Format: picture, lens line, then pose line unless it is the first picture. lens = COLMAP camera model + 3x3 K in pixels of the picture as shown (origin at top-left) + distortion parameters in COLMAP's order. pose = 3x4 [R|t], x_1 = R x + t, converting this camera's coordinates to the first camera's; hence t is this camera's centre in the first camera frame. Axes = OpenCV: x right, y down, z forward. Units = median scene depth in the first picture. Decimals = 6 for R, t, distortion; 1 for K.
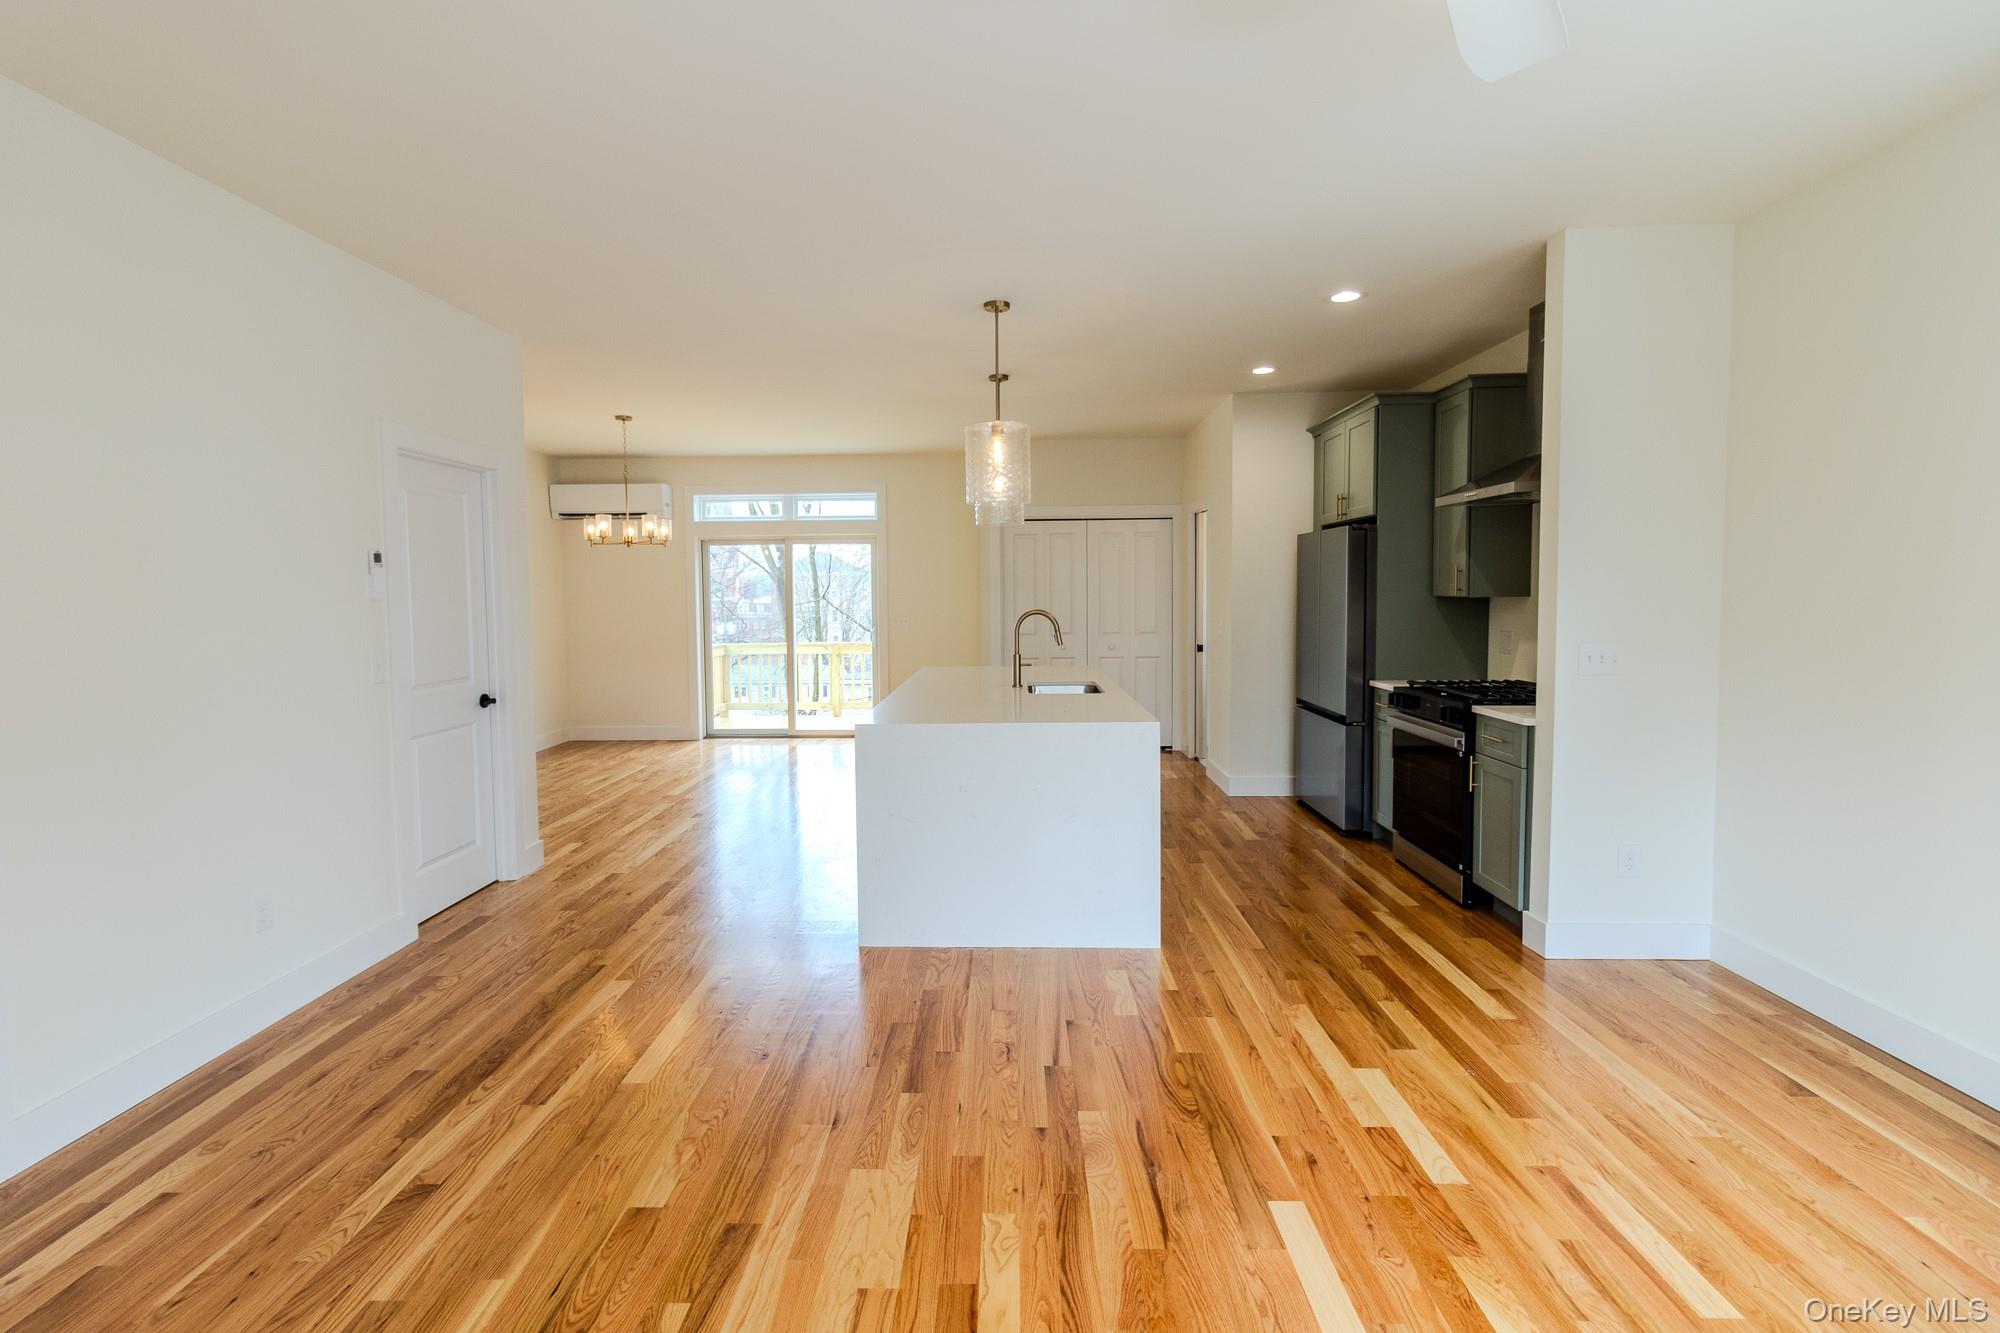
lens RADIAL K [[901.4, 0, 986.0], [0, 901.4, 642.0], [0, 0, 1]] dist [0.000954, 0.001110]
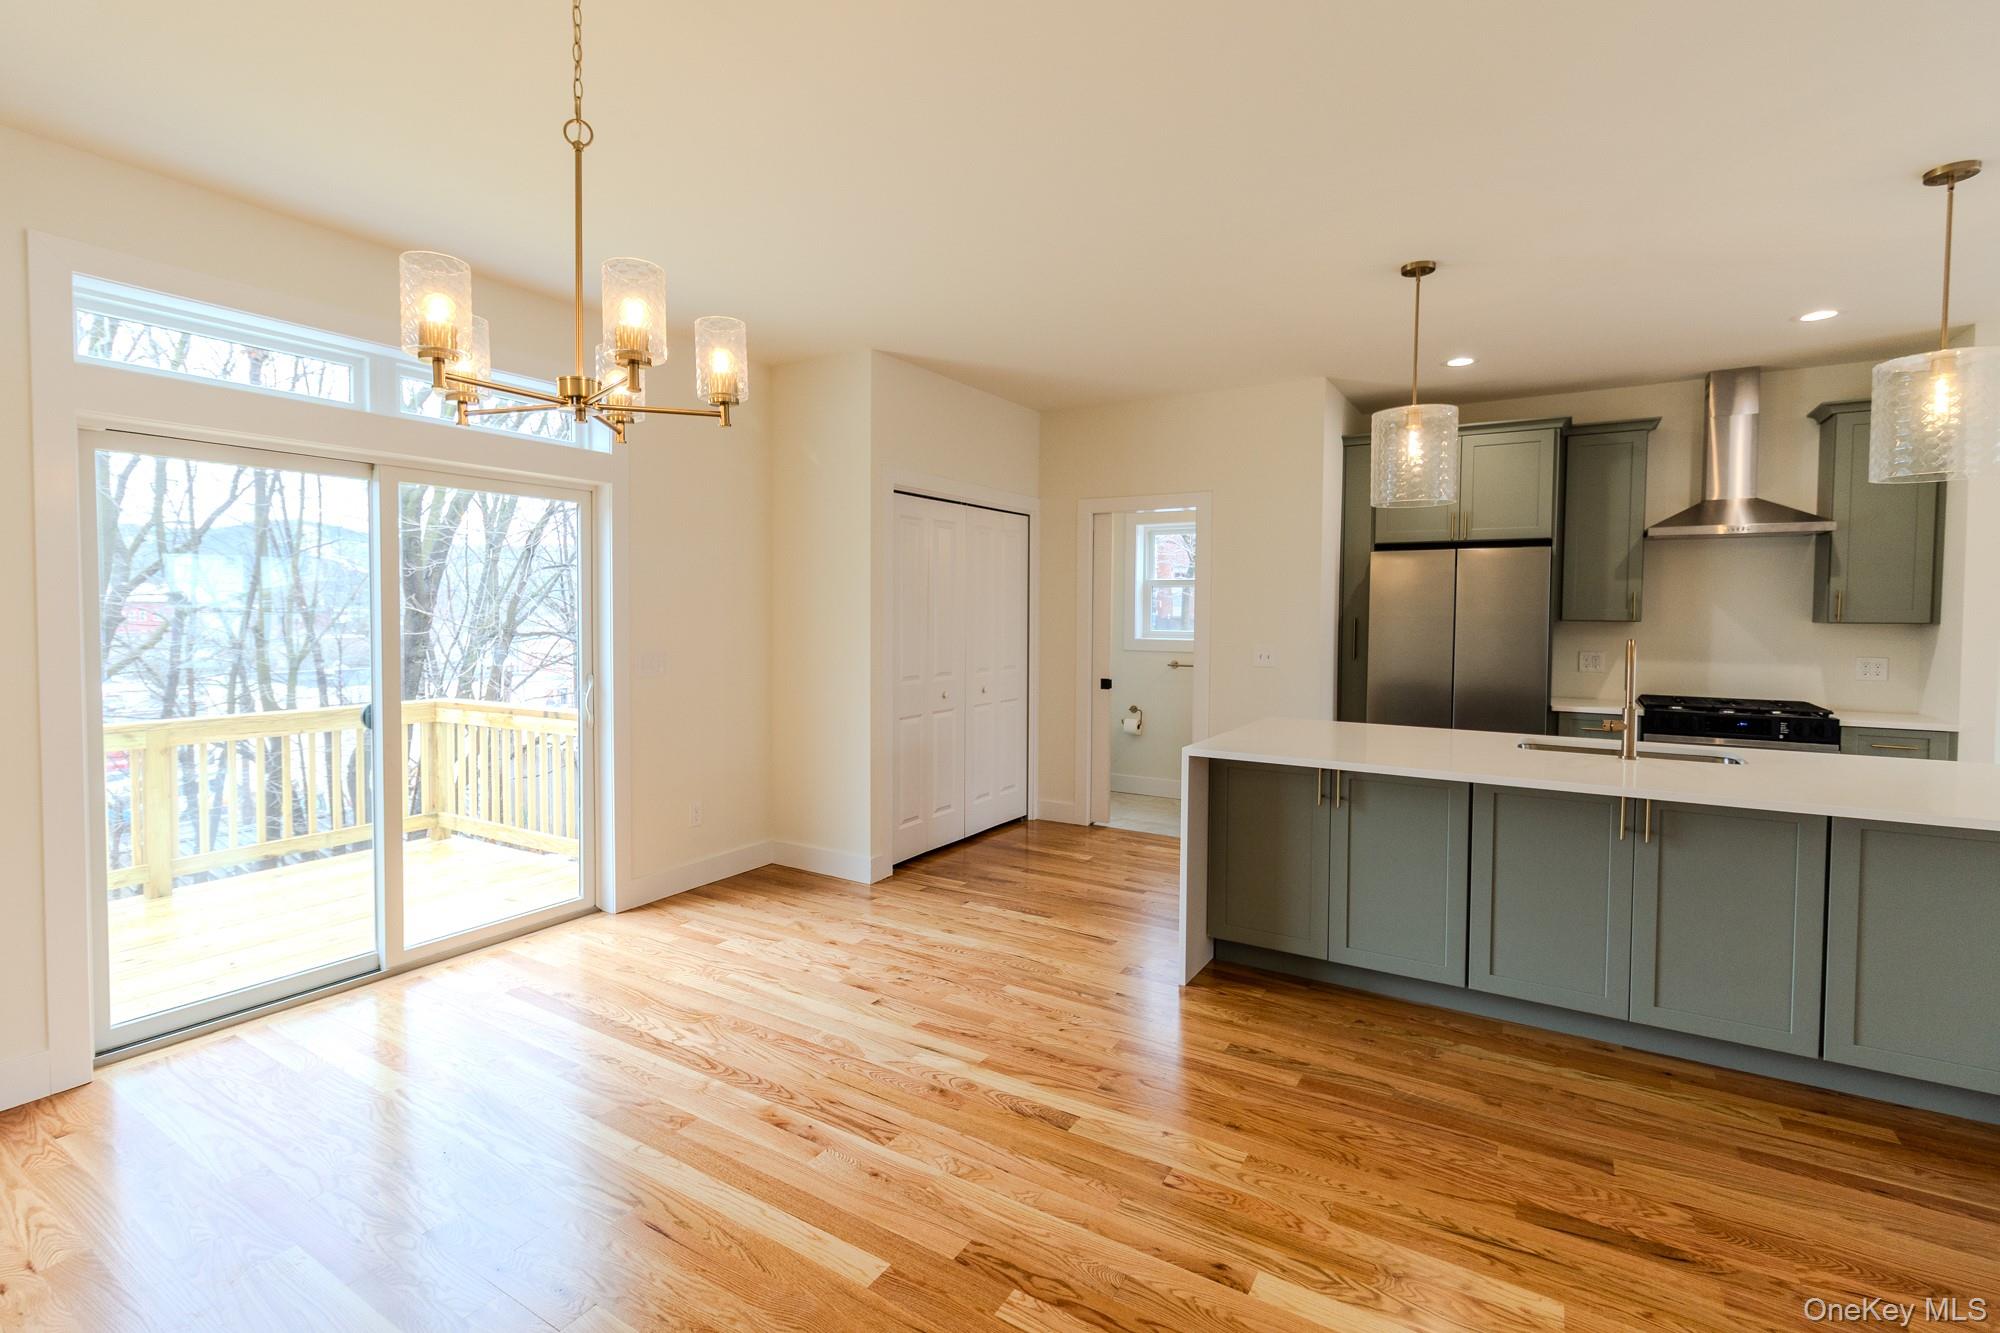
lens RADIAL K [[901.4, 0, 986.0], [0, 901.4, 642.0], [0, 0, 1]] dist [0.000954, 0.001110]
pose [[0.516194, -0.022757, 0.856169, -0.908804], [0.035941, 0.999342, 0.004893, -0.068746], [-0.855717, 0.028246, 0.516672, 1.283441]]
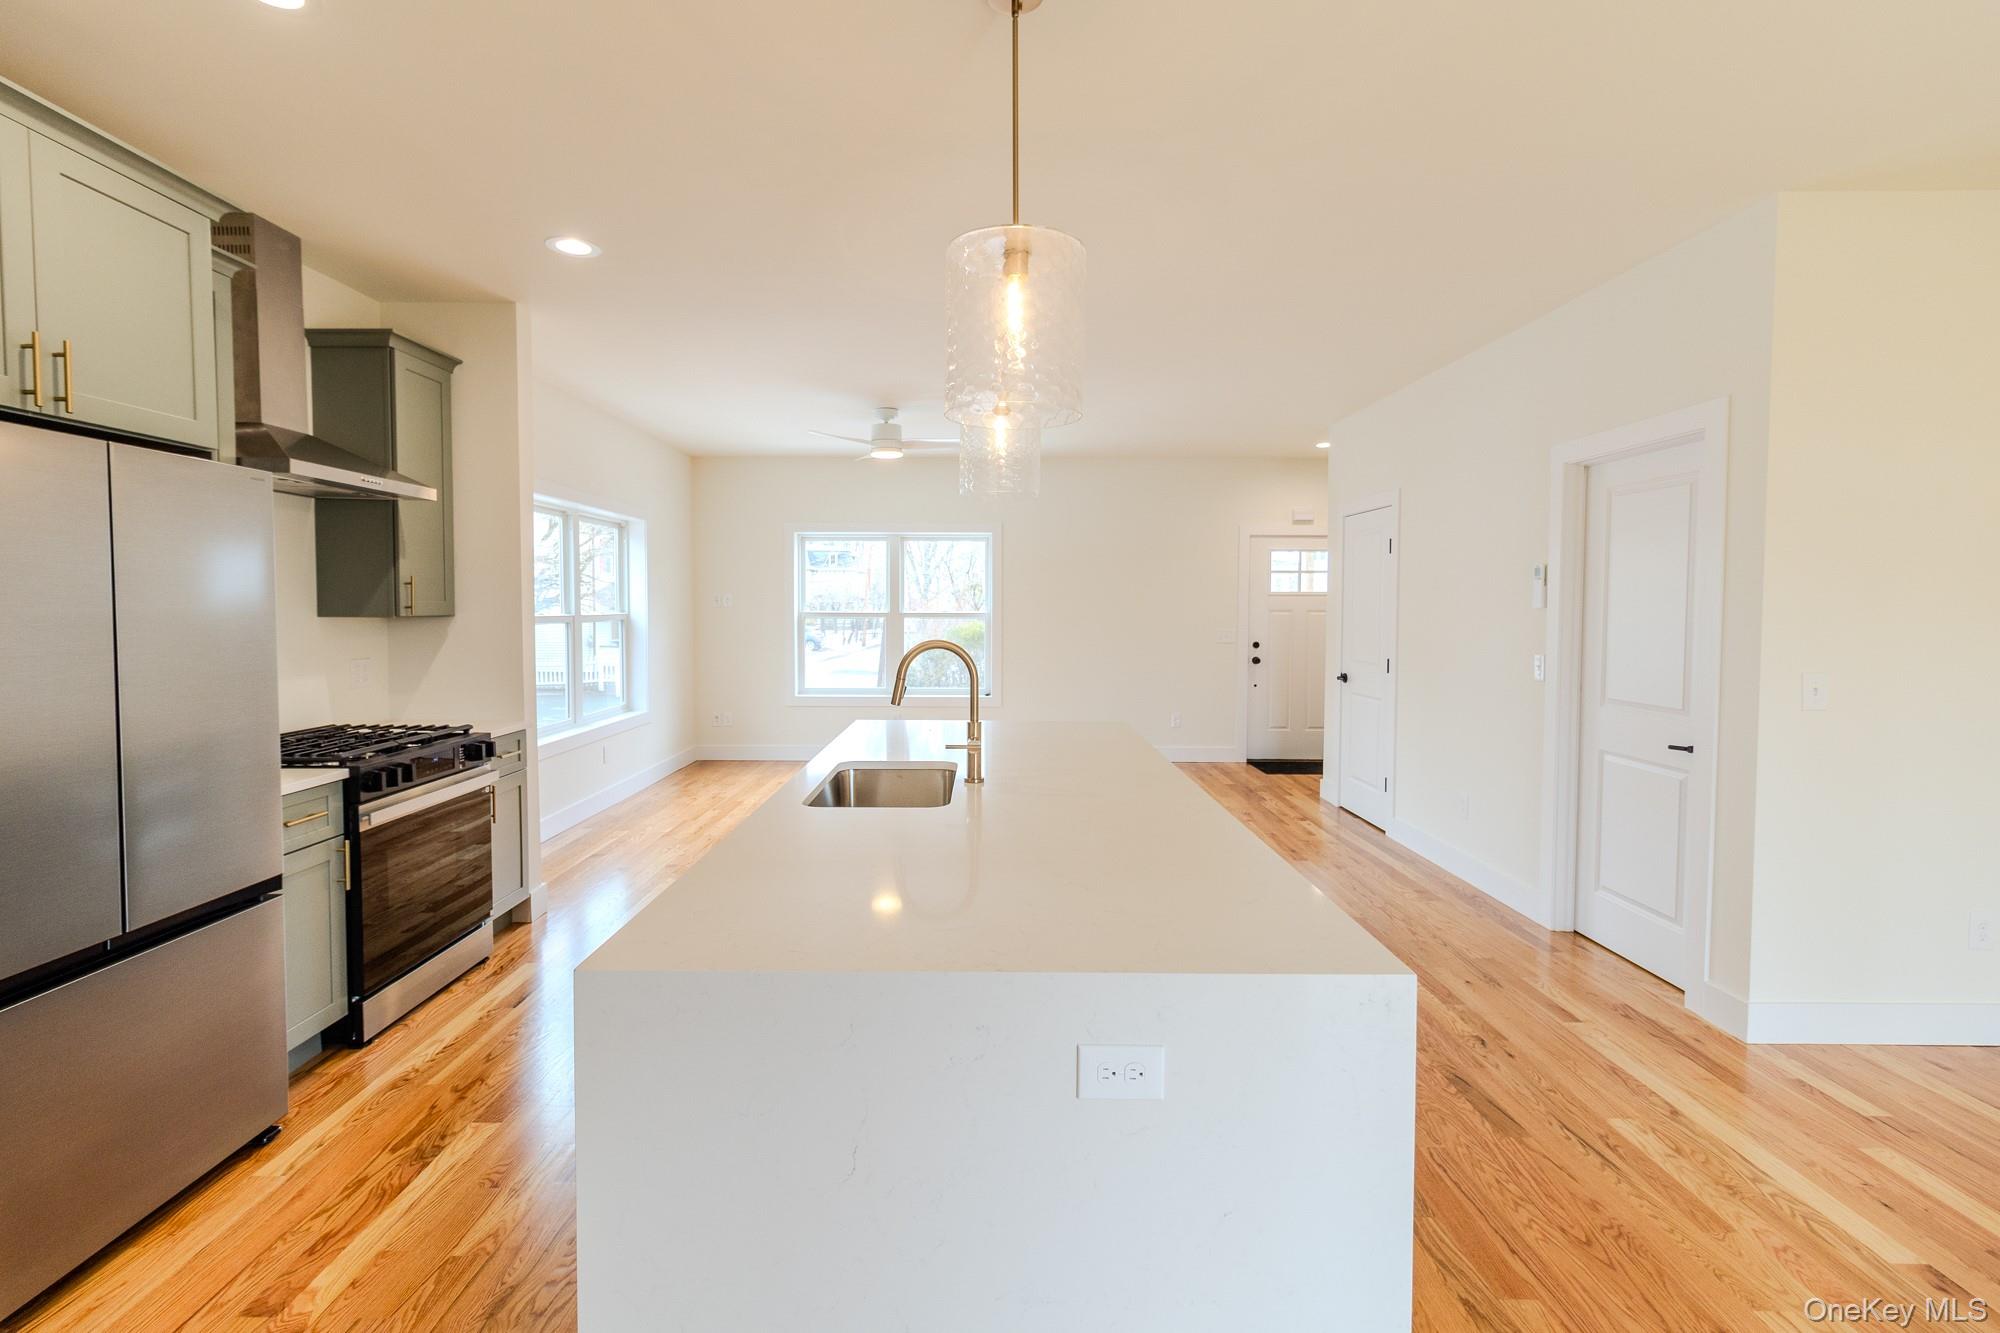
lens RADIAL K [[913.3, 0, 971.6], [0, 913.3, 636.4], [0, 0, 1]] dist [0.000298, 0.000048]
pose [[-0.999988, 0.004792, -0.001405, 0.053216], [0.004653, 0.996247, 0.086436, -0.107004], [0.001814, 0.086428, -0.996256, 1.870541]]
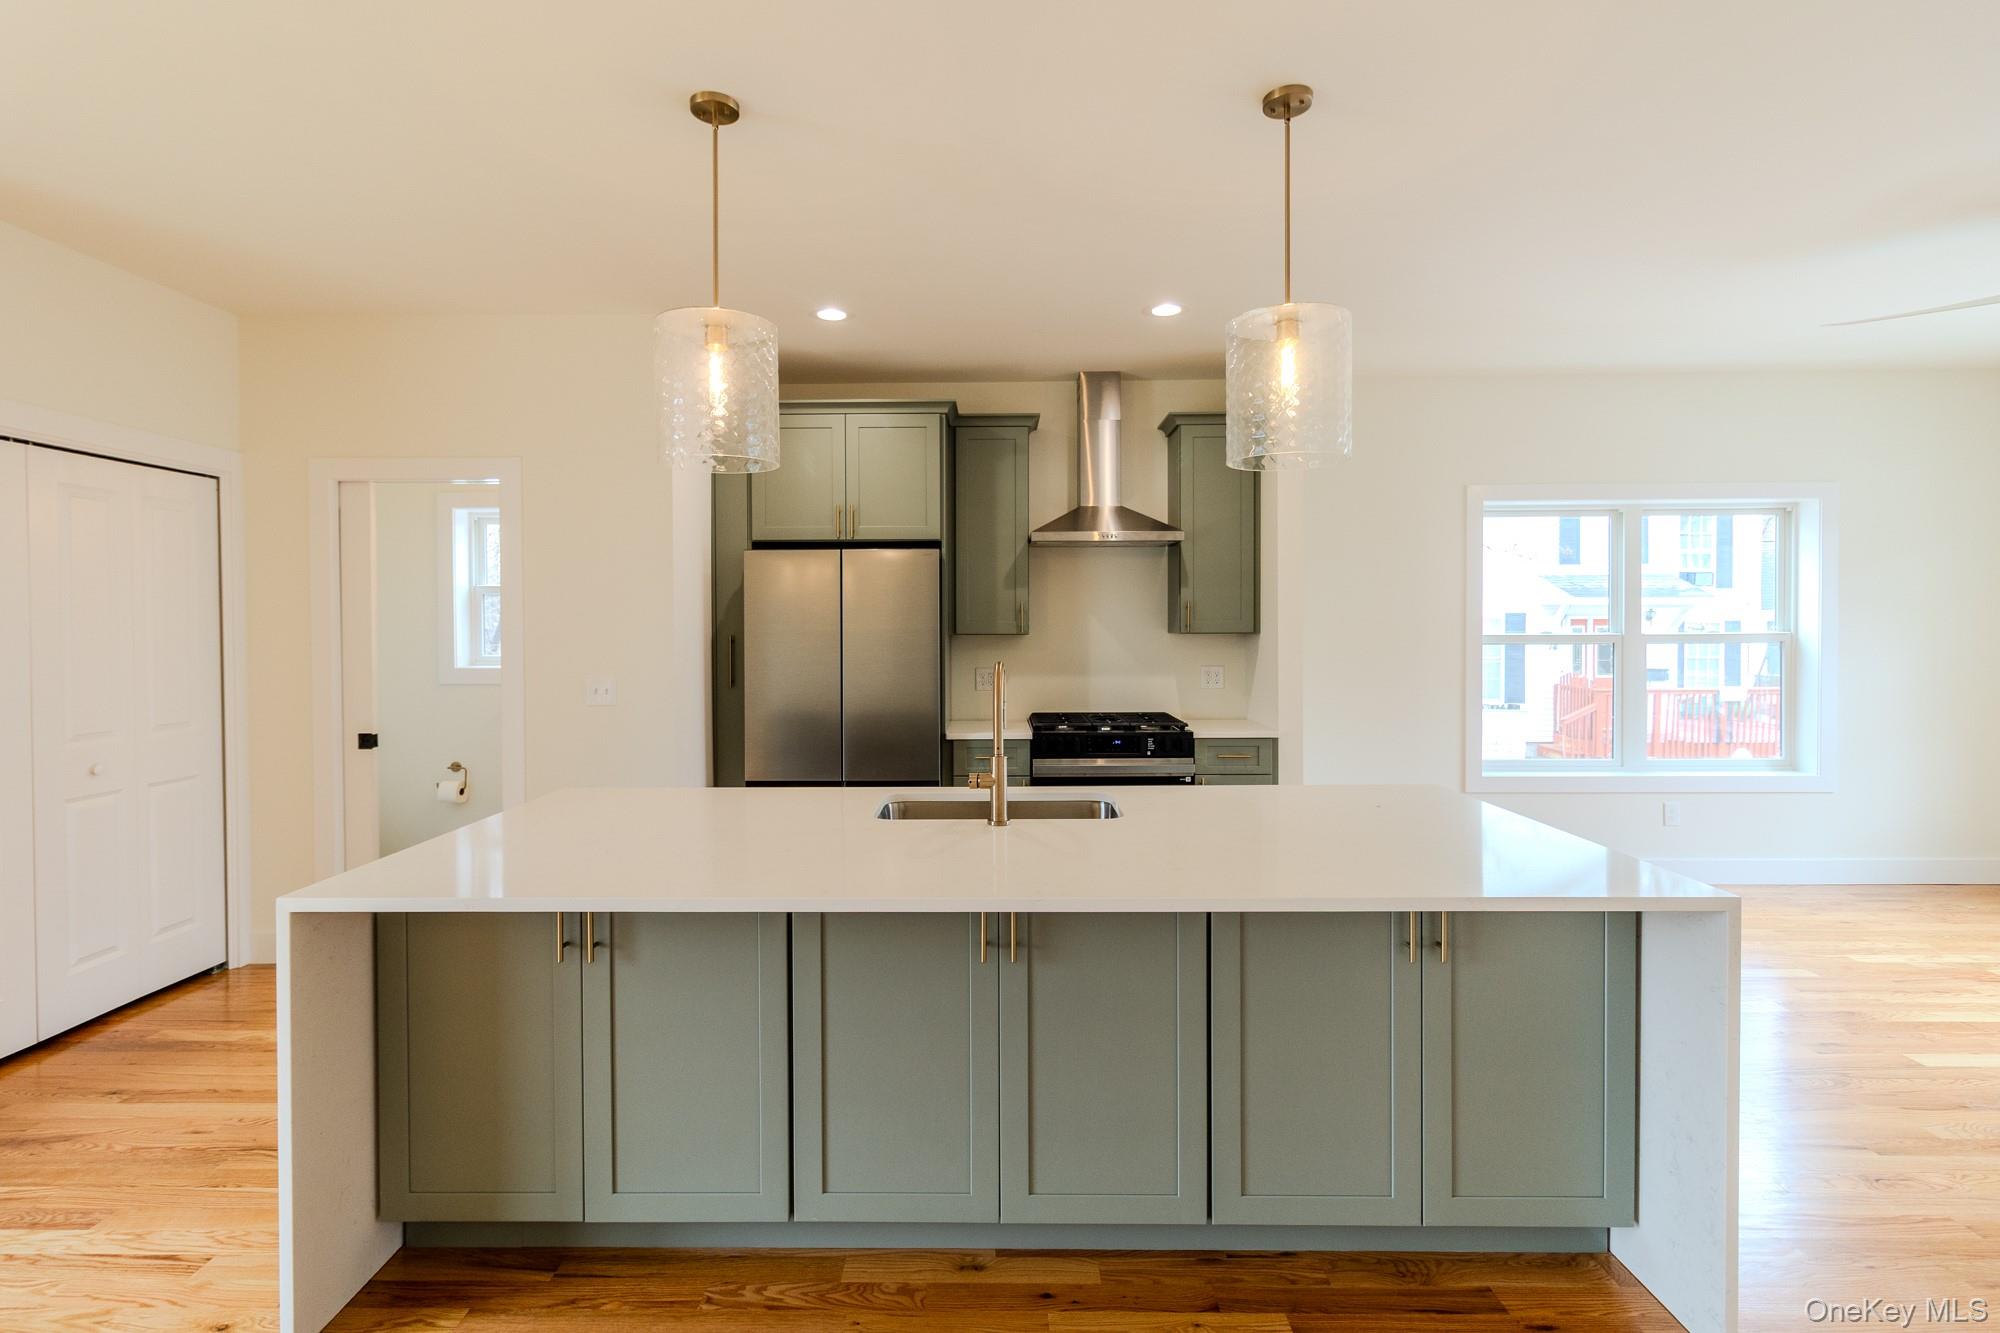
lens RADIAL K [[913.3, 0, 971.6], [0, 913.3, 636.4], [0, 0, 1]] dist [0.000298, 0.000048]
pose [[0.002584, -0.009034, 0.999956, -0.553909], [0.056162, 0.998382, 0.008875, -0.070244], [-0.998418, 0.056137, 0.003087, 1.224639]]
